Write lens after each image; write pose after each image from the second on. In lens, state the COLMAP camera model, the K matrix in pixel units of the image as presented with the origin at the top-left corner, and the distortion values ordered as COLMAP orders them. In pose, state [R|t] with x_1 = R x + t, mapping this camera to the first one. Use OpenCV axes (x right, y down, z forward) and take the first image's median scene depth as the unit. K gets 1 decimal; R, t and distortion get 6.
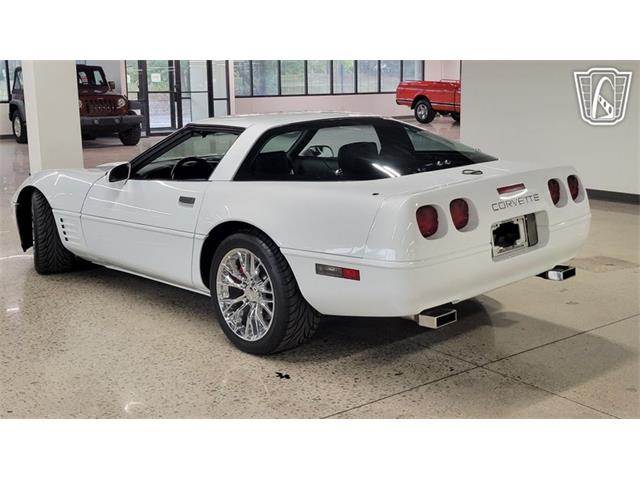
lens RADIAL K [[757.9, 0, 310.5], [0, 757.9, 235.9], [0, 0, 1]] dist [0.024239, 0.008246]
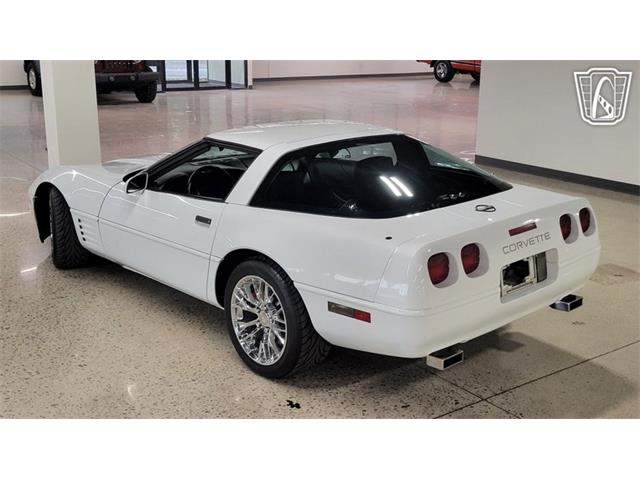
lens RADIAL K [[758.0, 0, 320.0], [0, 758.0, 240.0], [0, 0, 1]] dist [0.019433, 0.031734]
pose [[0.999585, 0.028500, -0.004166, -0.002047], [-0.028091, 0.996584, 0.077662, -0.110030], [0.006365, -0.077512, 0.996971, -0.014671]]
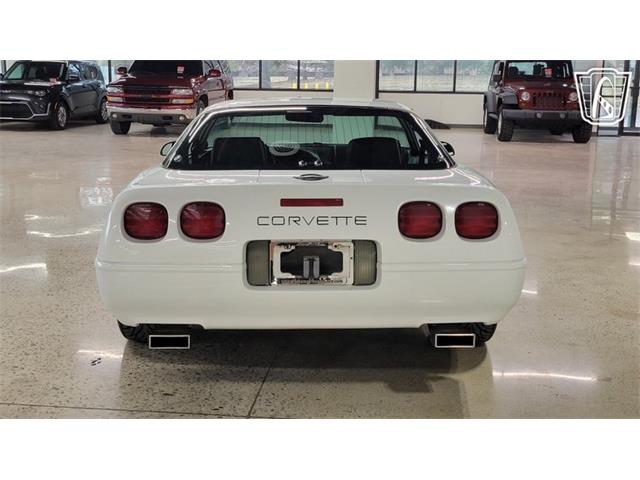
lens RADIAL K [[758.0, 0, 320.0], [0, 758.0, 240.0], [0, 0, 1]] dist [0.019433, 0.031734]
pose [[0.747049, 0.163165, -0.644434, 0.705878], [-0.156154, 0.985357, 0.068465, -0.072314], [0.646168, 0.049485, 0.761589, 0.397169]]
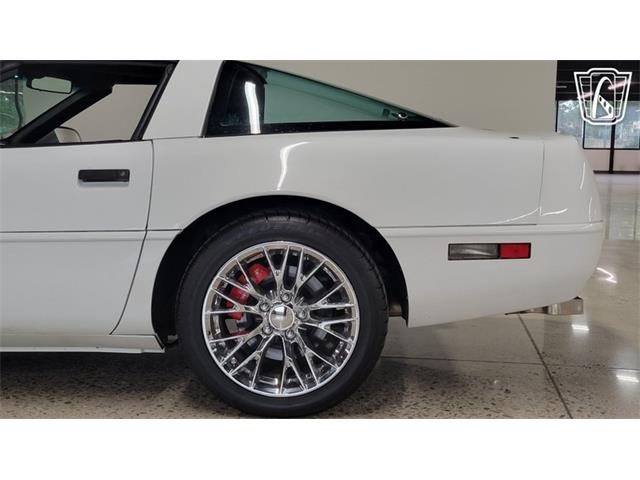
lens RADIAL K [[752.6, 0, 313.0], [0, 752.6, 242.2], [0, 0, 1]] dist [0.016042, 0.039335]
pose [[0.712735, -0.058393, 0.698999, -0.466719], [0.110741, 0.993398, -0.029931, 0.036276], [-0.692637, 0.098741, 0.714496, 0.539295]]
